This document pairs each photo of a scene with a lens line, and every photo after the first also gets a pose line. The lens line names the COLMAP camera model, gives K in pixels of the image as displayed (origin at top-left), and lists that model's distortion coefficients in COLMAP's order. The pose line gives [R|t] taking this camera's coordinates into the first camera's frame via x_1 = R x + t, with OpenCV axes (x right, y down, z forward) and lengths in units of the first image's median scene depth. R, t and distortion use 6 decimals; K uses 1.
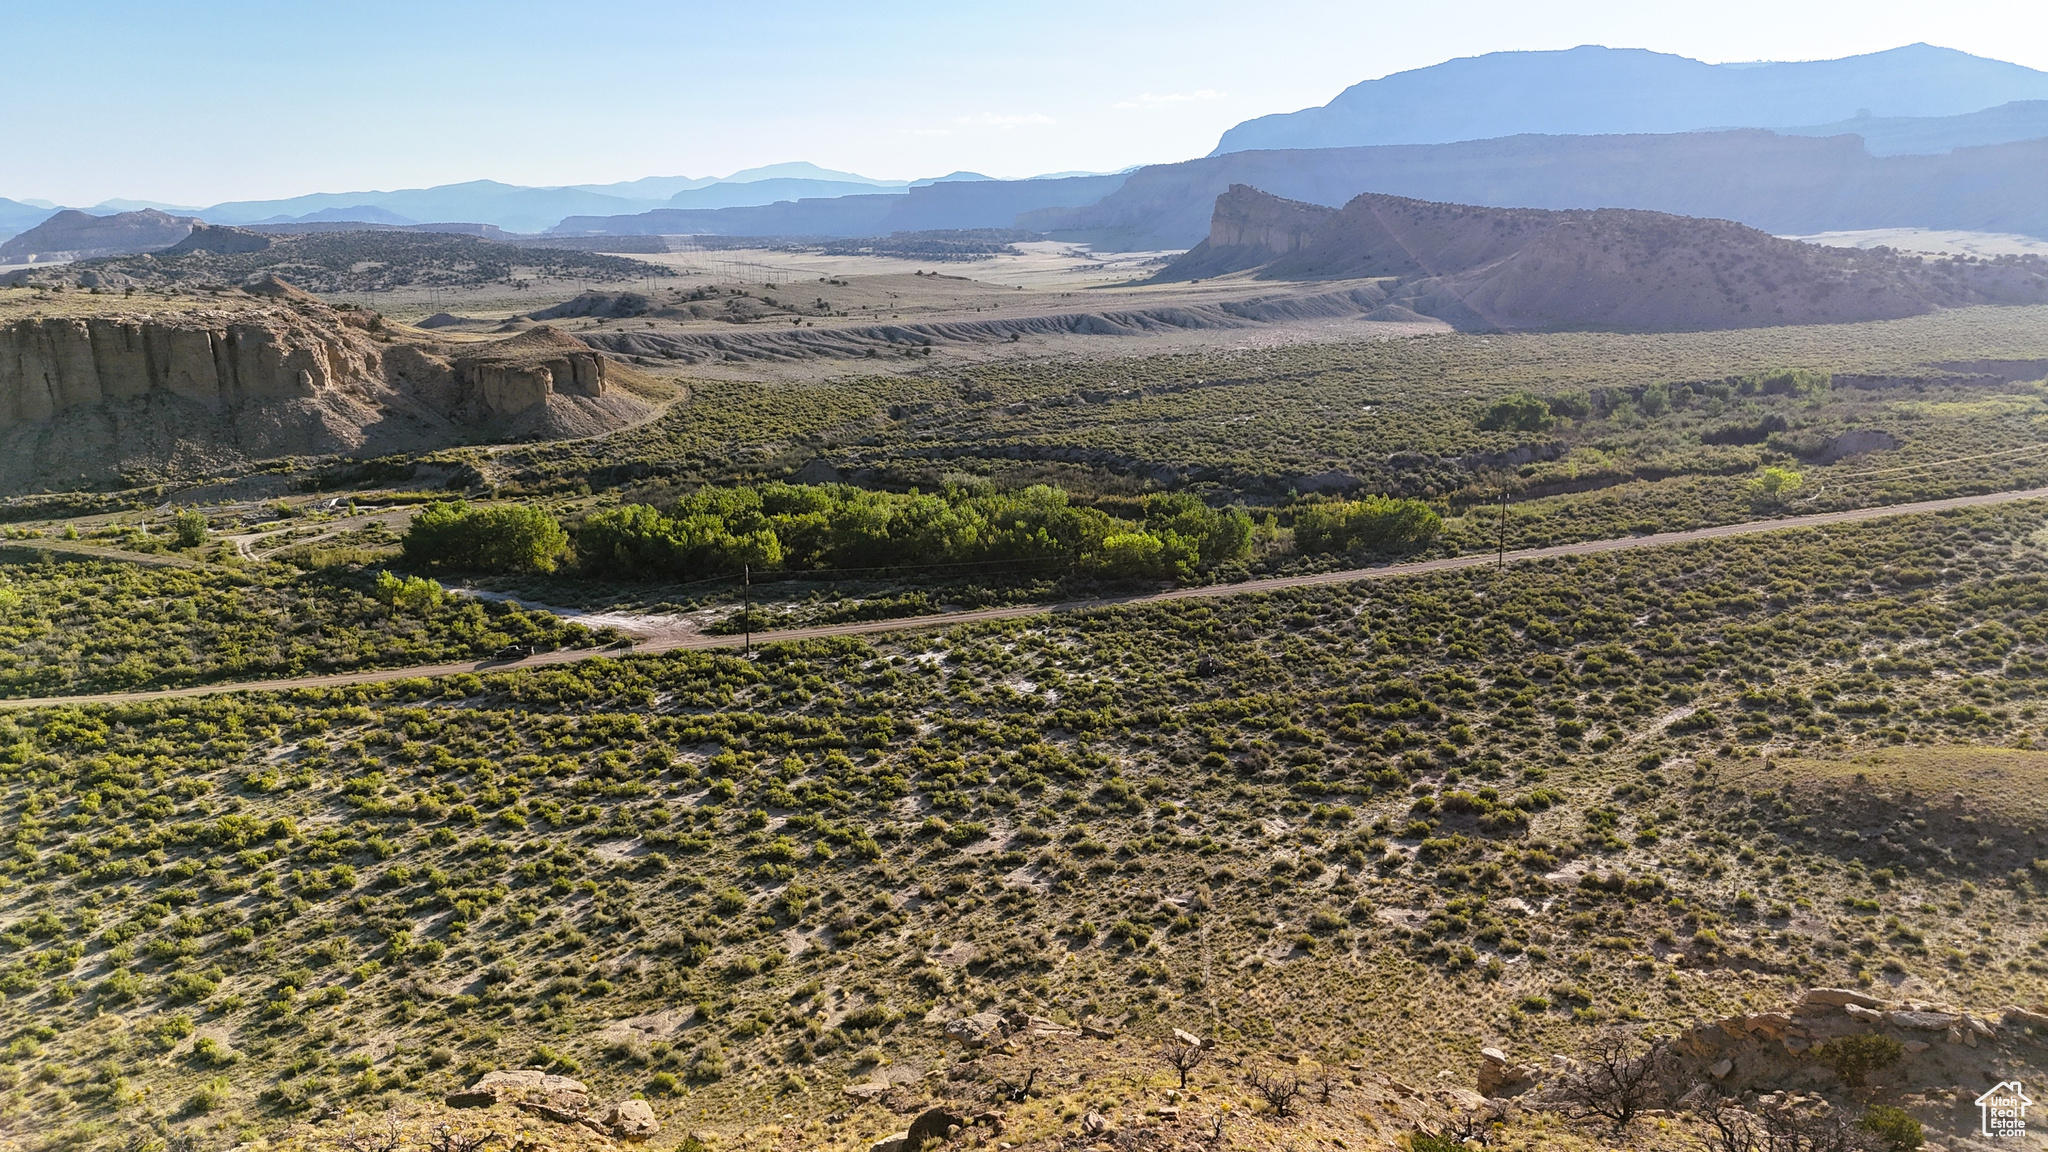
lens RADIAL K [[1496.4, 0, 1027.2], [0, 1496.4, 593.1], [0, 0, 1]] dist [0.059545, -0.047565]
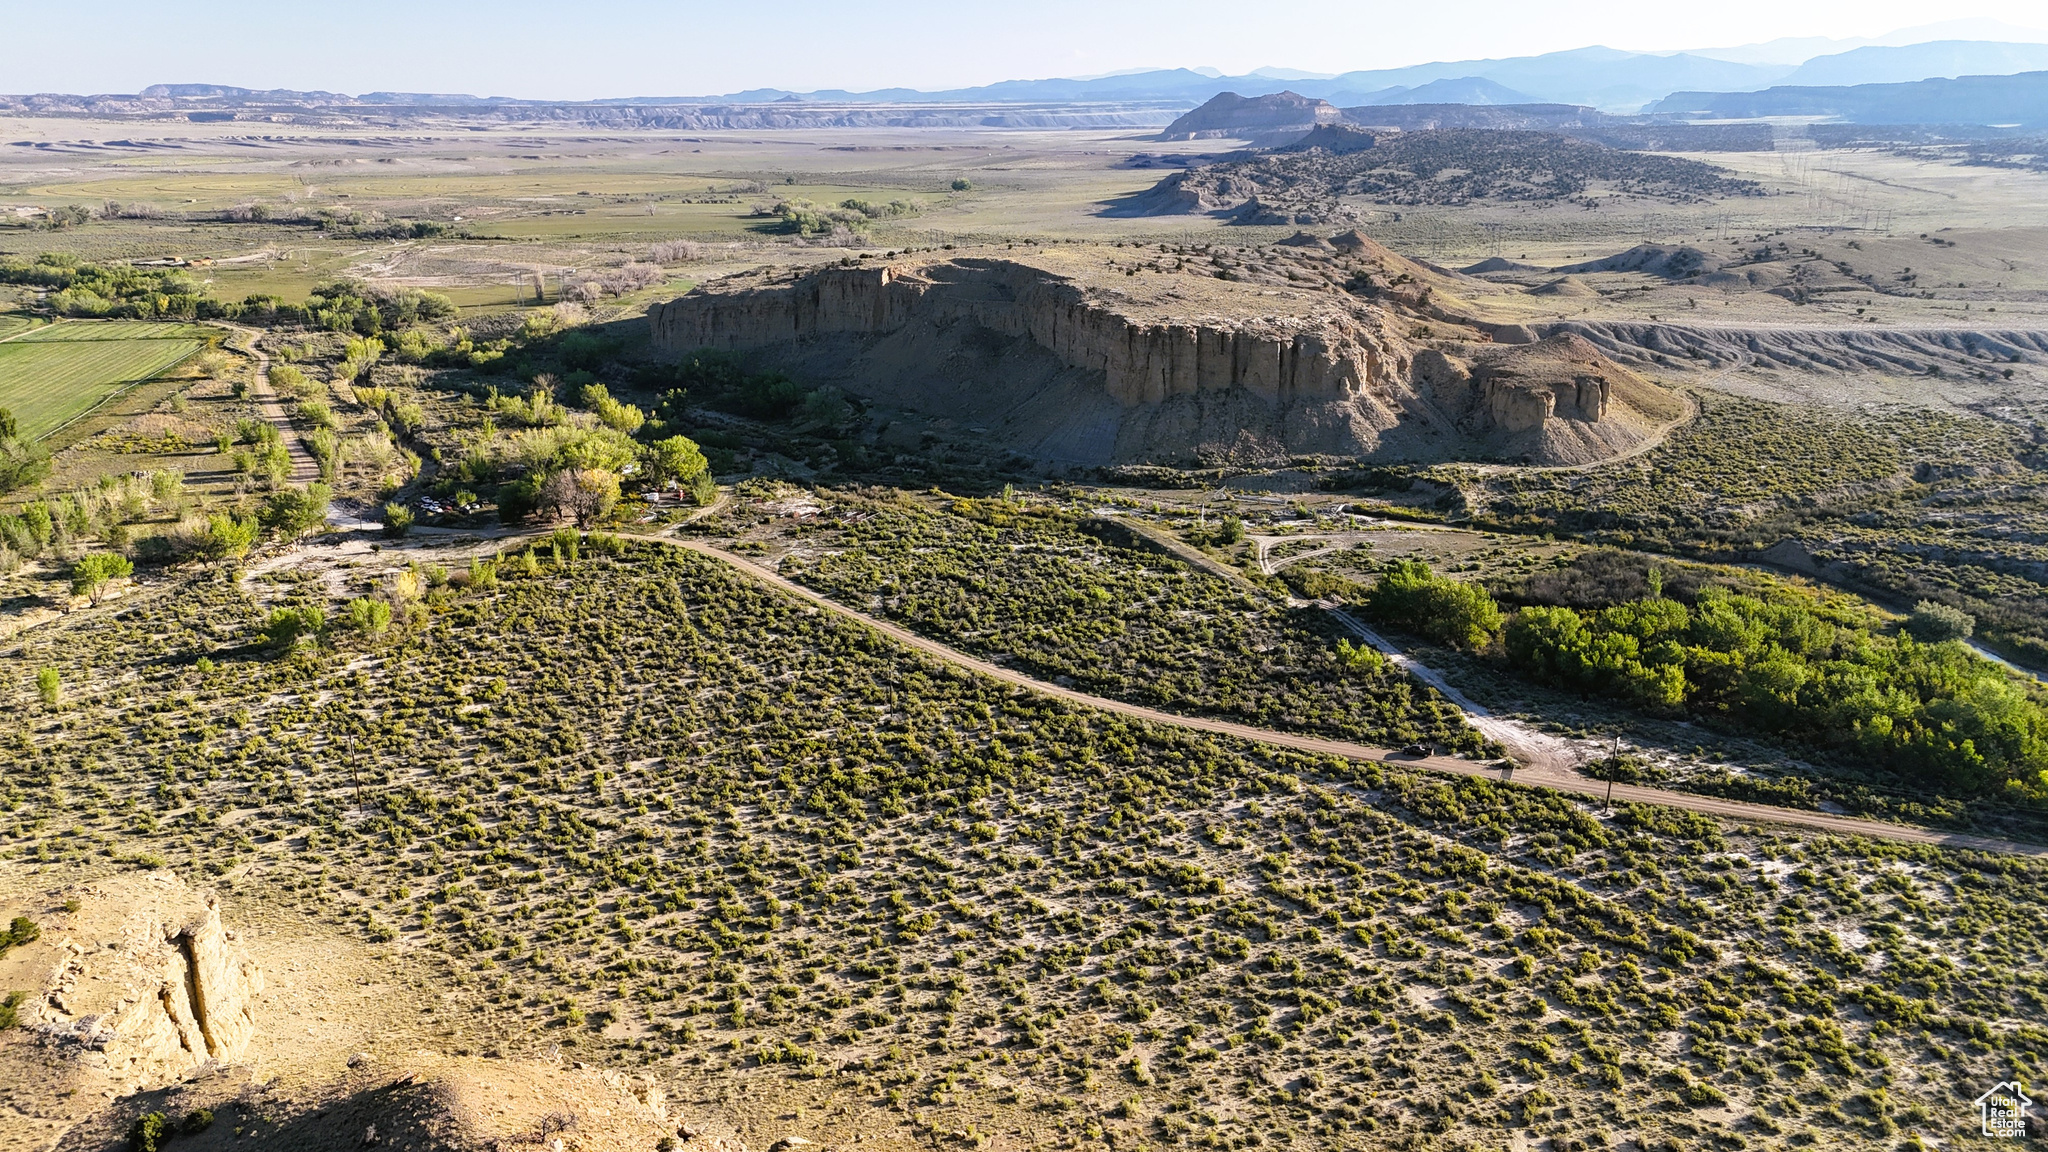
lens RADIAL K [[1496.4, 0, 1023.3], [0, 1496.4, 574.4], [0, 0, 1]] dist [0.059545, -0.047565]
pose [[0.780001, 0.200329, -0.592846, 0.127387], [-0.159552, 0.979729, 0.121139, -0.229234], [0.605096, 0.000101, 0.796153, -0.209370]]
